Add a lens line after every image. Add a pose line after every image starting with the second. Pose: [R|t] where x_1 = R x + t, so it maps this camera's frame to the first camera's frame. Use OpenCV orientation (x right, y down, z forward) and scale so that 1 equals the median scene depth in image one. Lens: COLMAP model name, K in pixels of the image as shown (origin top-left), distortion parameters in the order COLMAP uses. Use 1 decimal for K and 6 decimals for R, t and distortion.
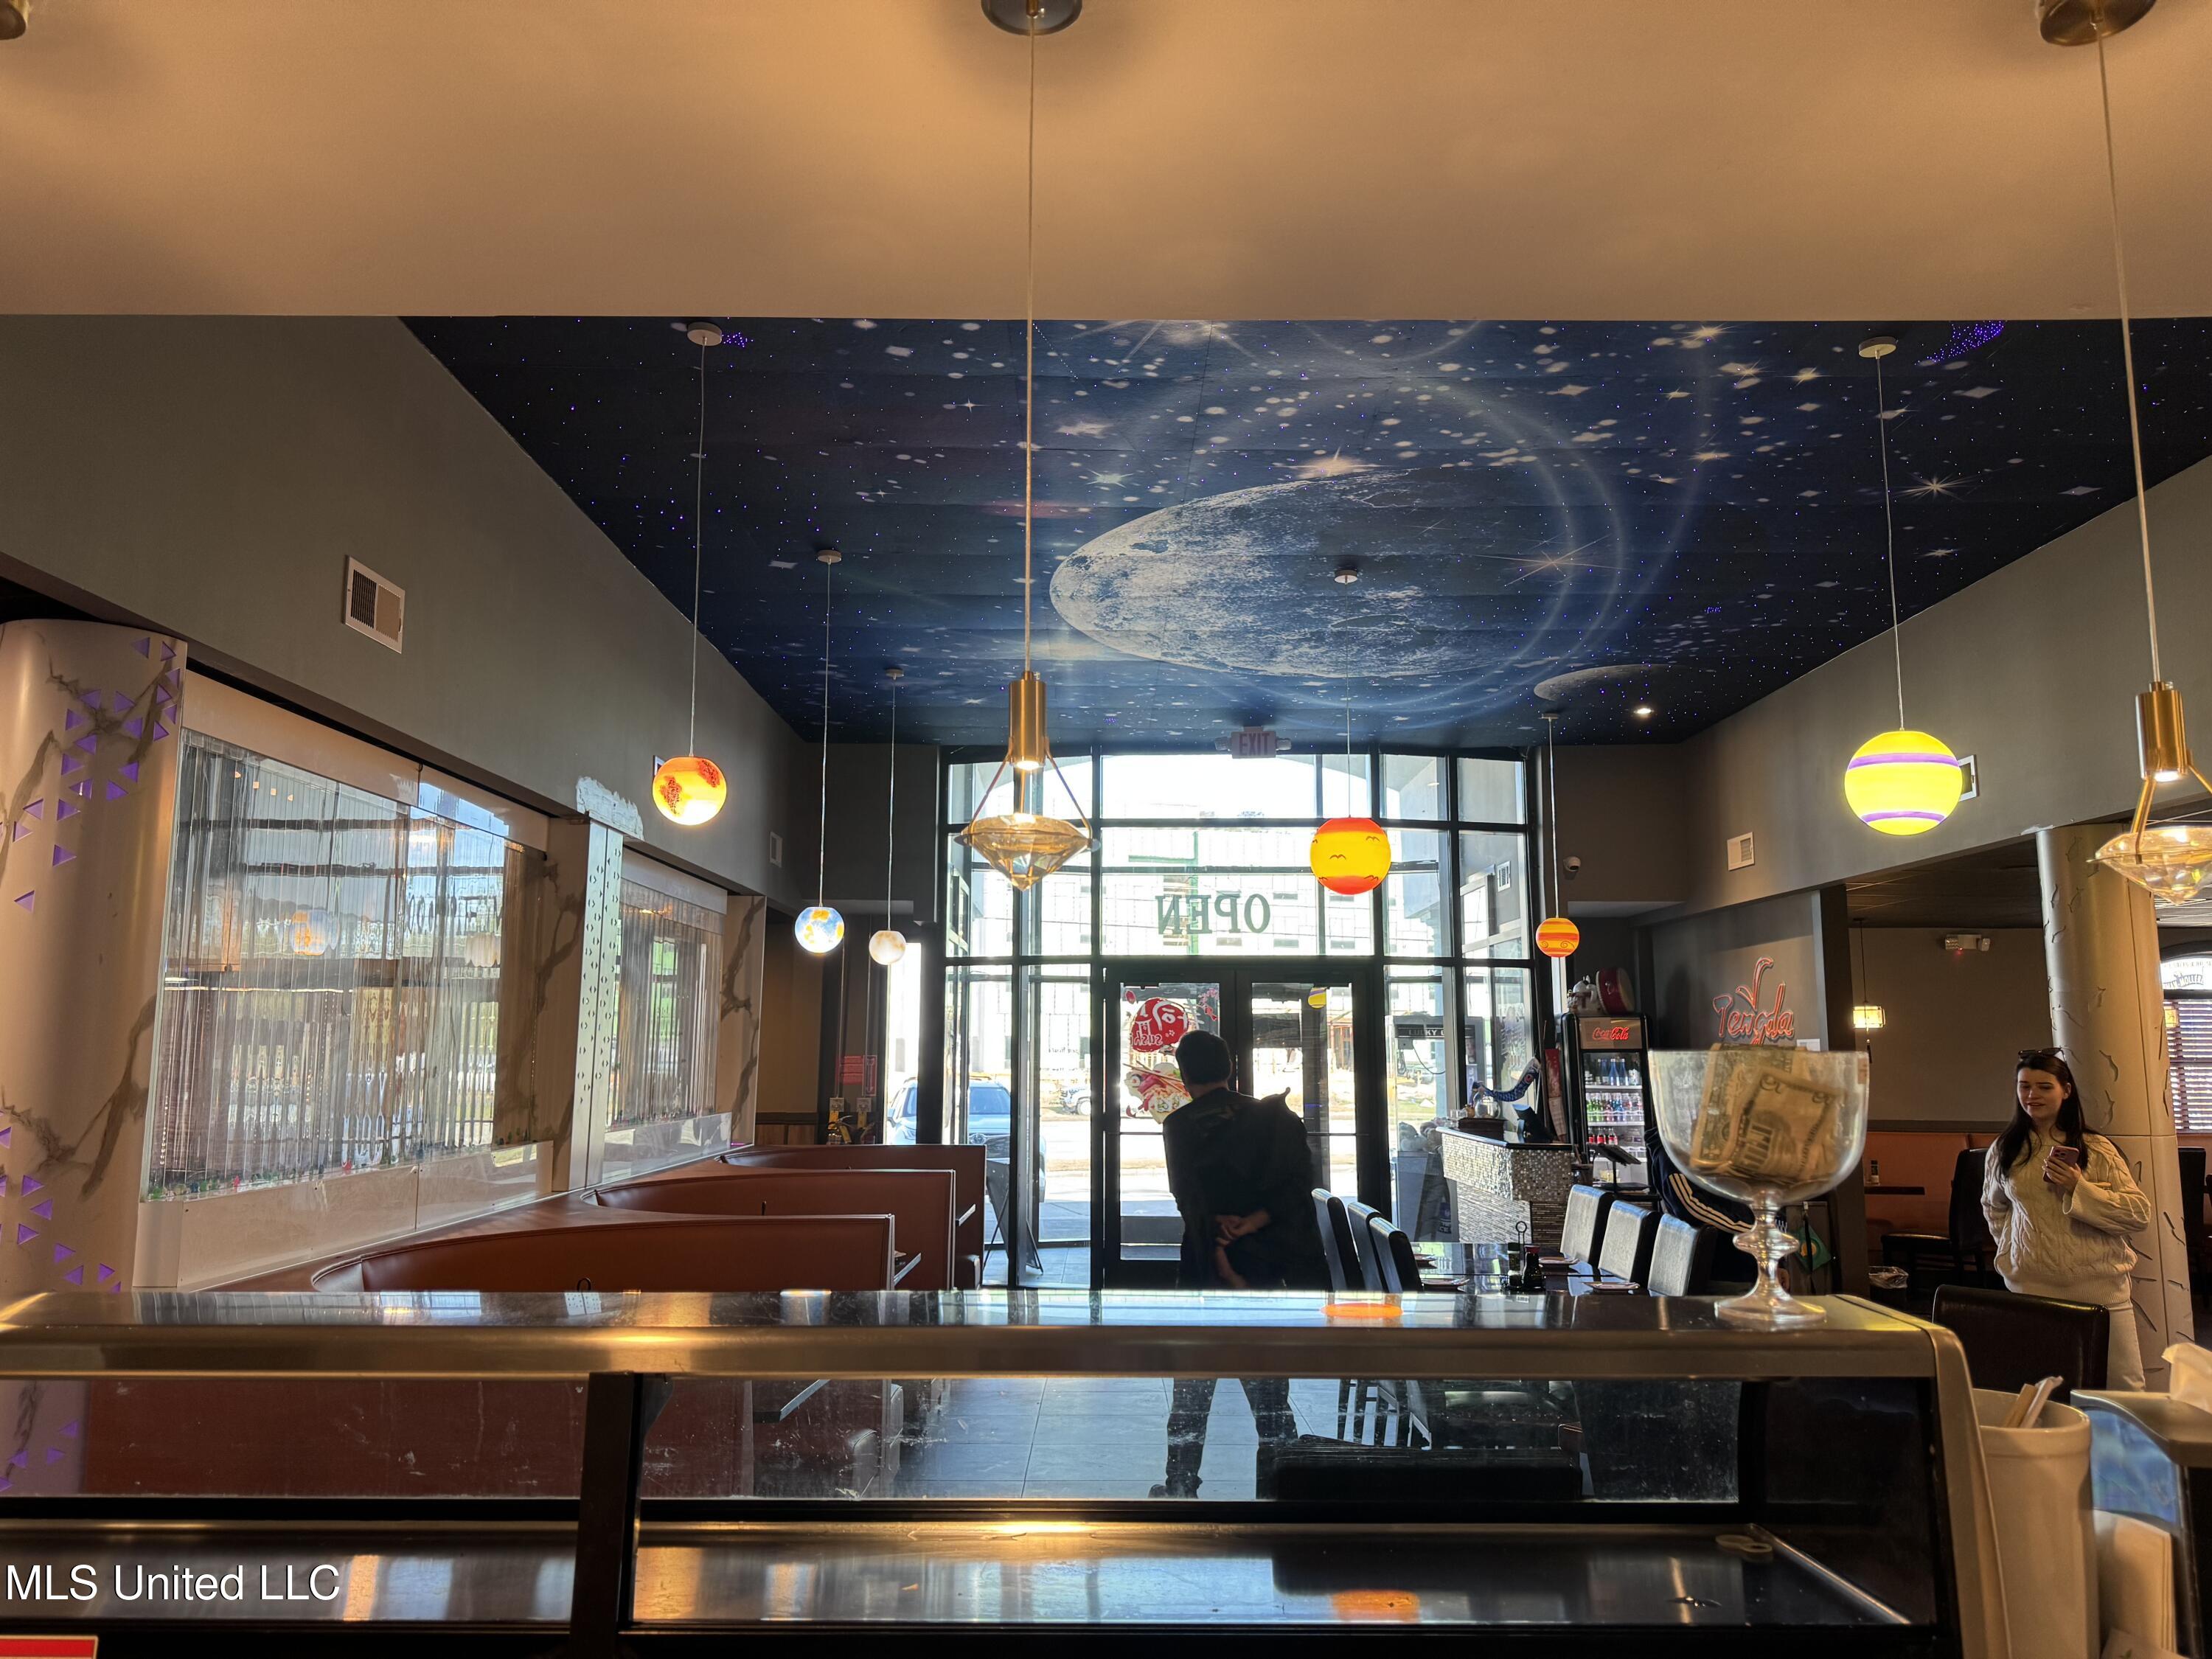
lens RADIAL K [[1533.4, 0, 1105.3], [0, 1533.4, 819.1], [0, 0, 1]] dist [0.062368, -0.083683]
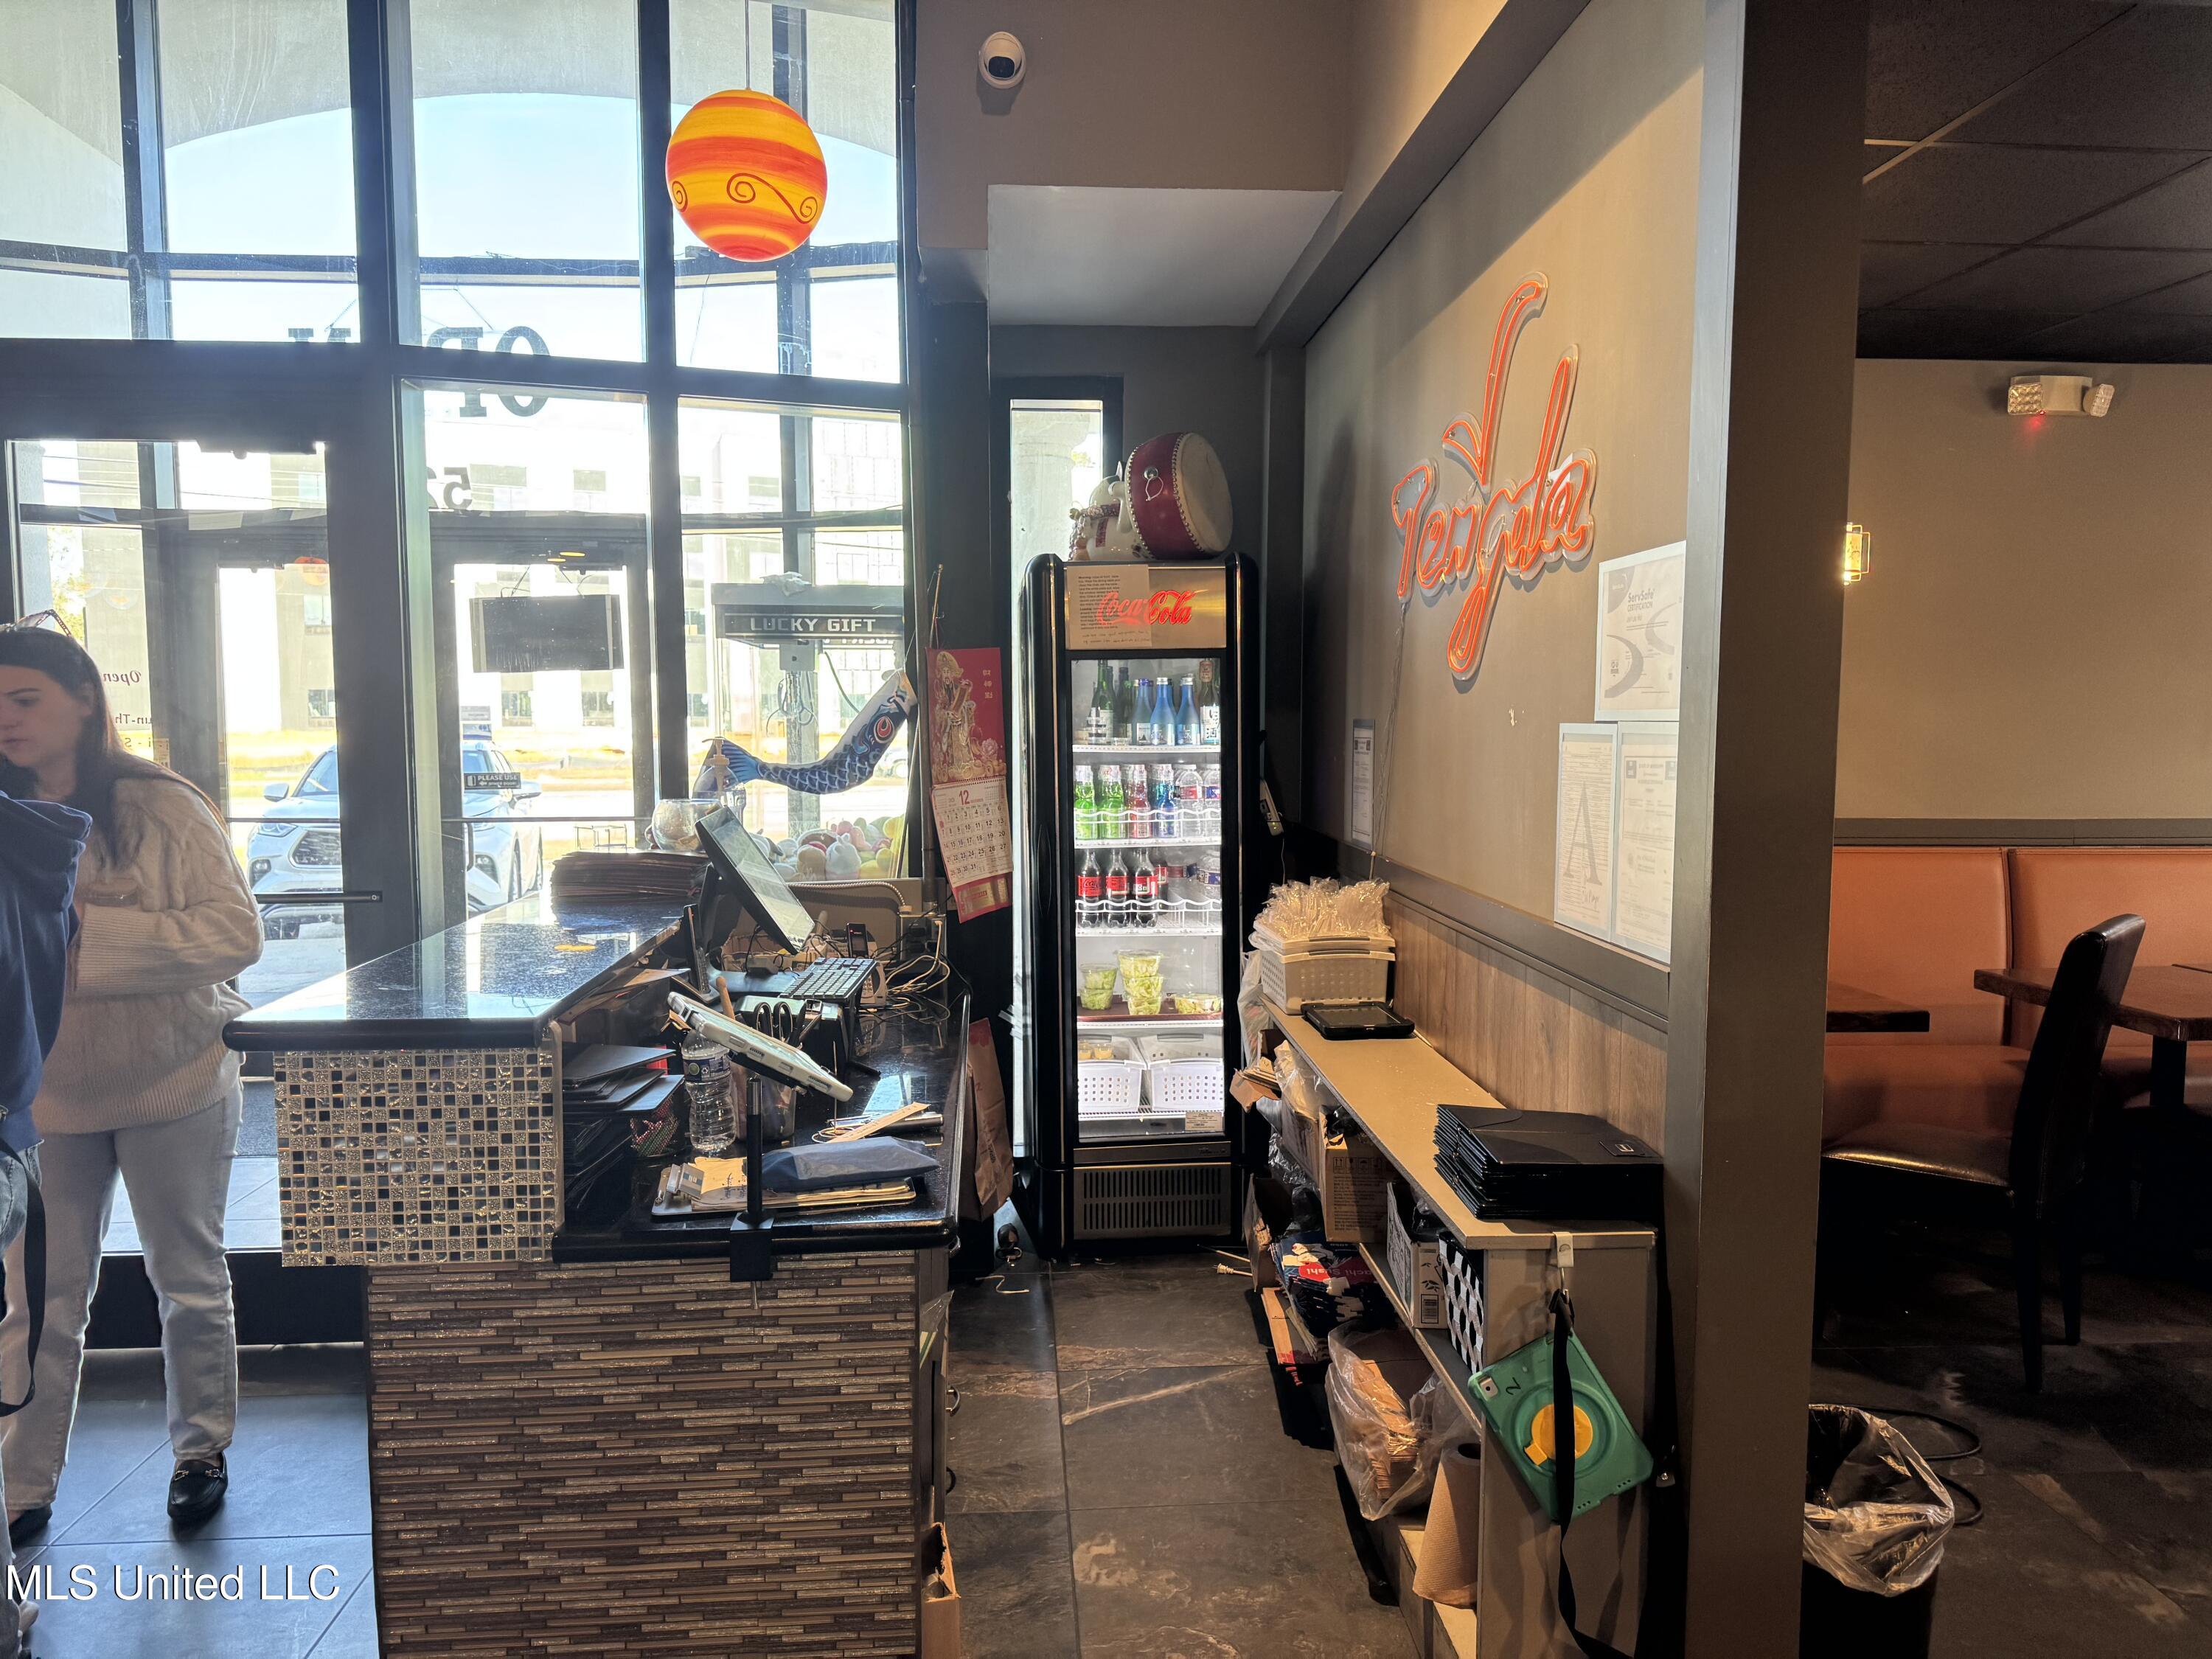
lens RADIAL K [[1533.4, 0, 1098.9], [0, 1533.4, 836.6], [0, 0, 1]] dist [0.062368, -0.083683]
pose [[0.997665, -0.007807, 0.067849, 0.309563], [-0.008150, 0.972734, 0.231779, 0.113886], [-0.067808, -0.231790, 0.970400, 0.670363]]
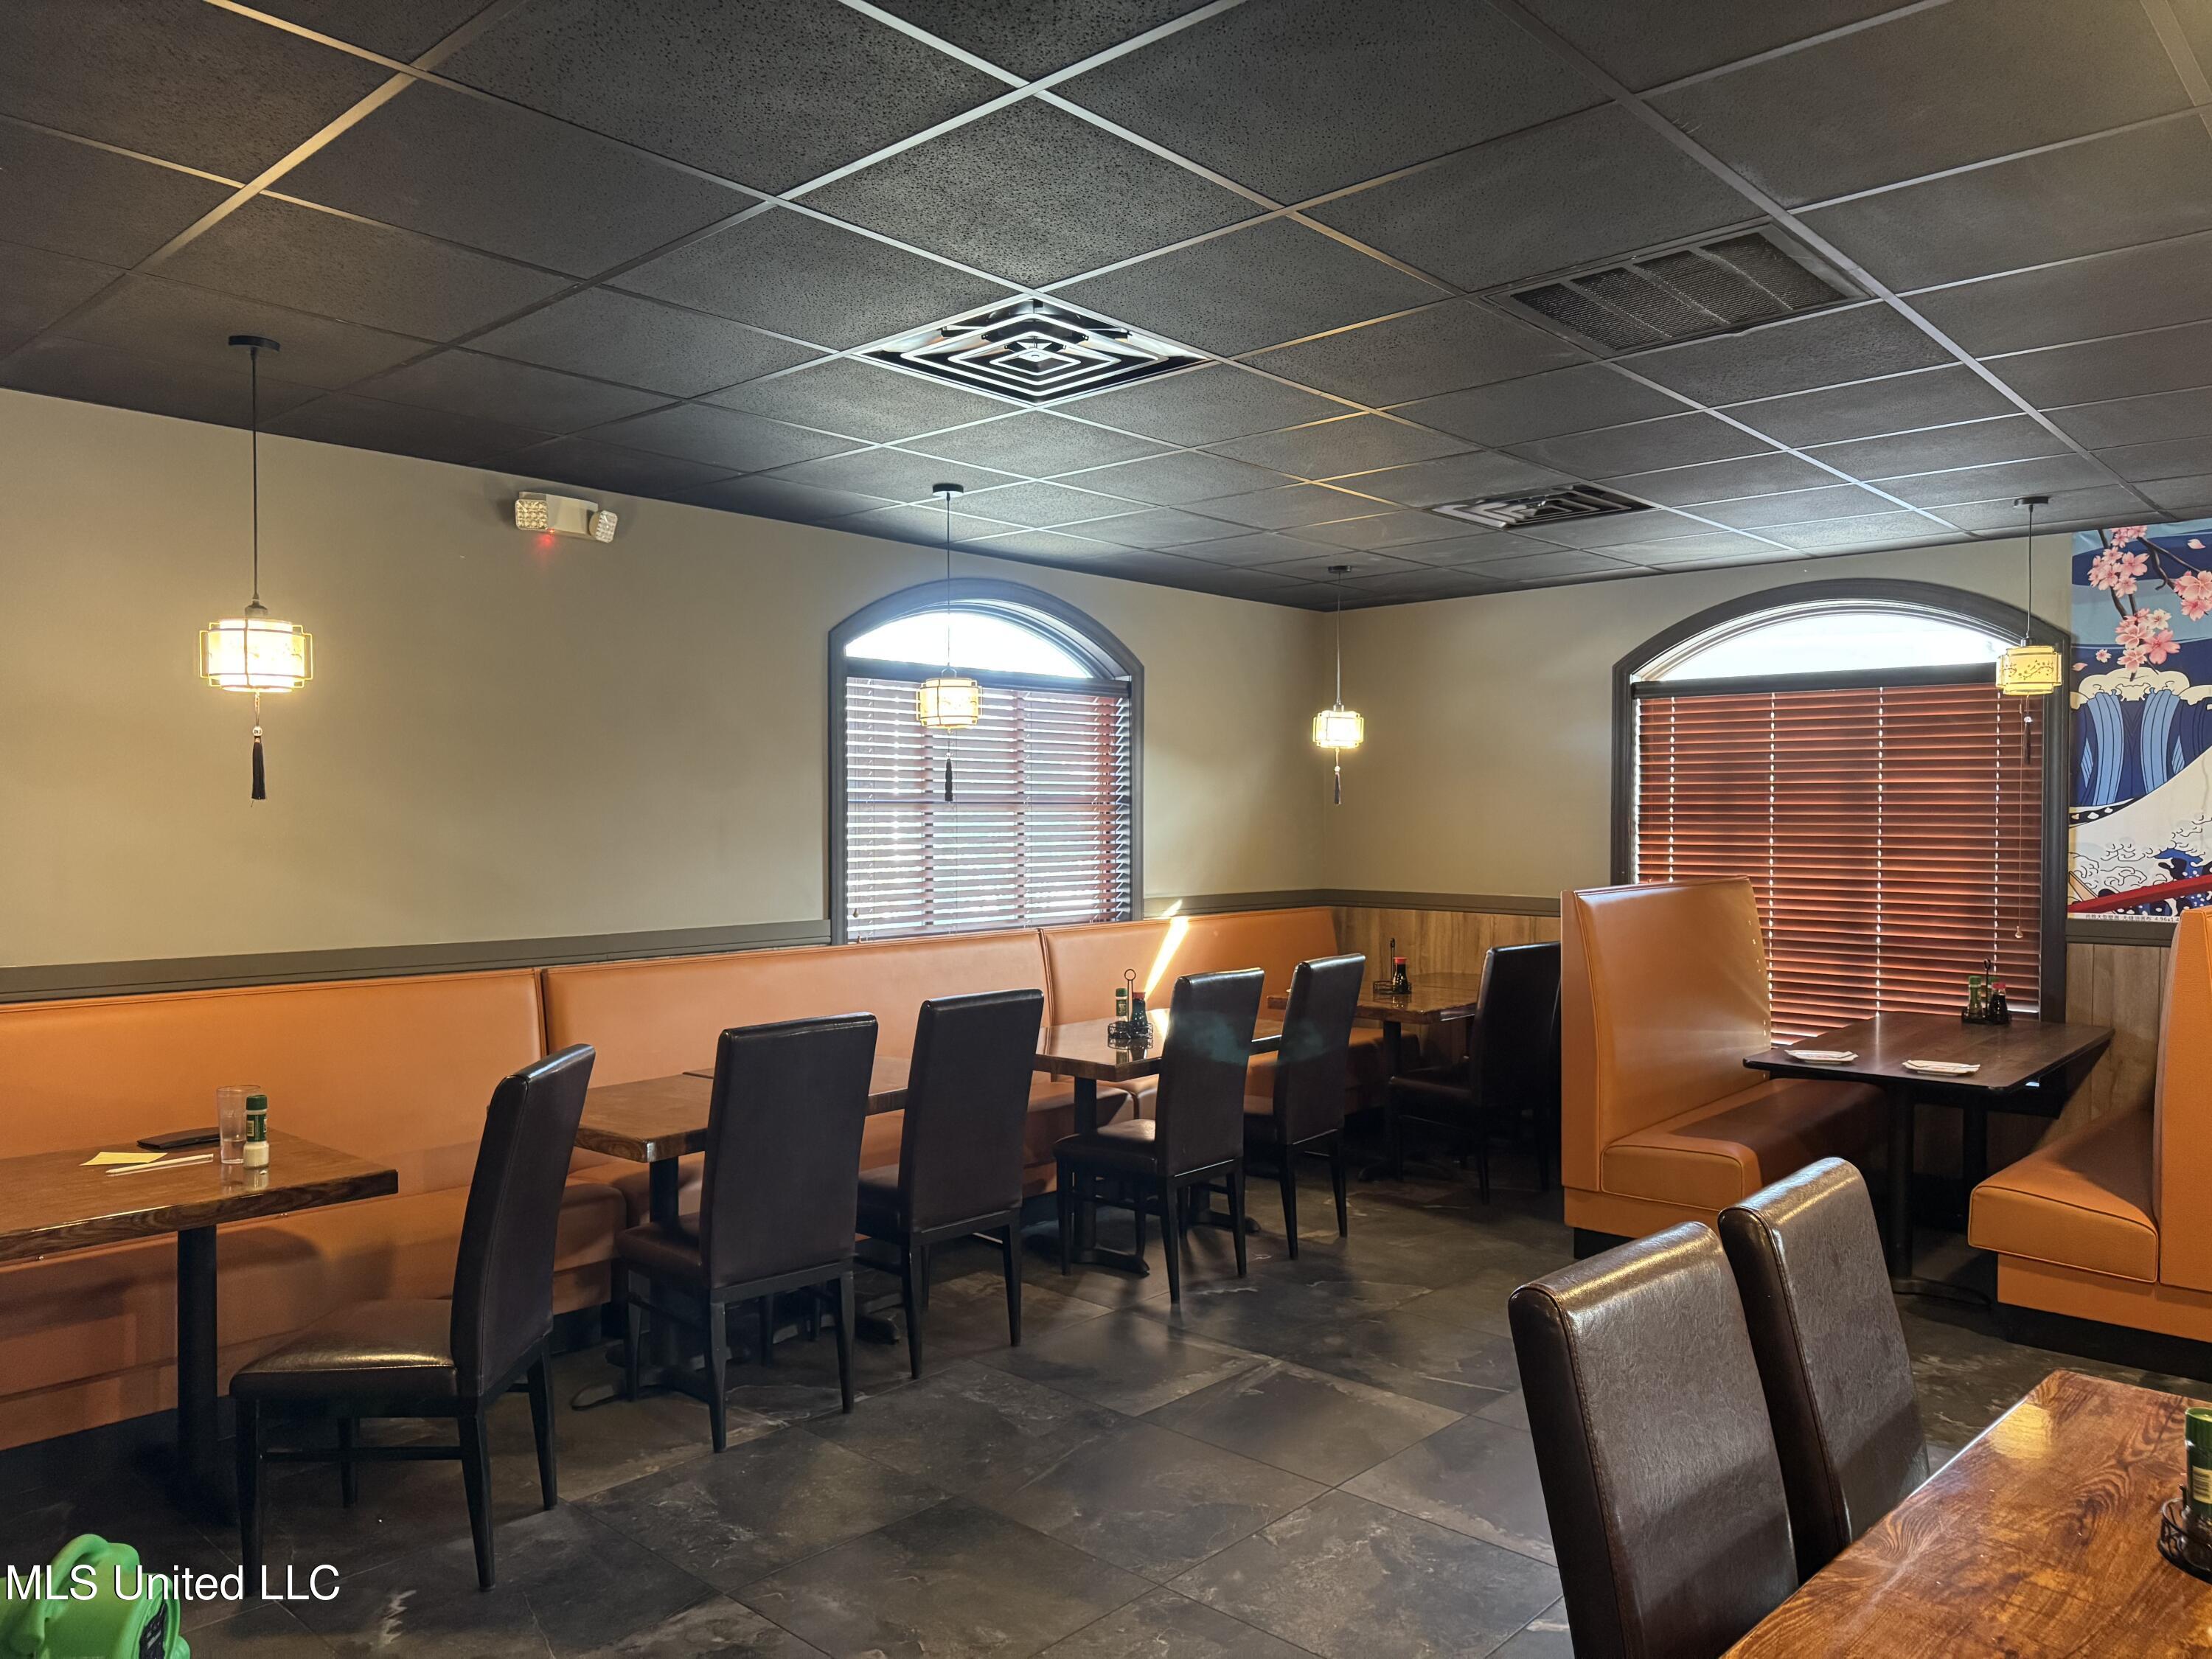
lens RADIAL K [[1533.4, 0, 1108.0], [0, 1533.4, 834.3], [0, 0, 1]] dist [0.062368, -0.083683]
pose [[0.669272, -0.016838, 0.742827, 0.390378], [-0.109055, 0.986690, 0.120621, 0.111214], [-0.734971, -0.161737, 0.658528, 0.688410]]
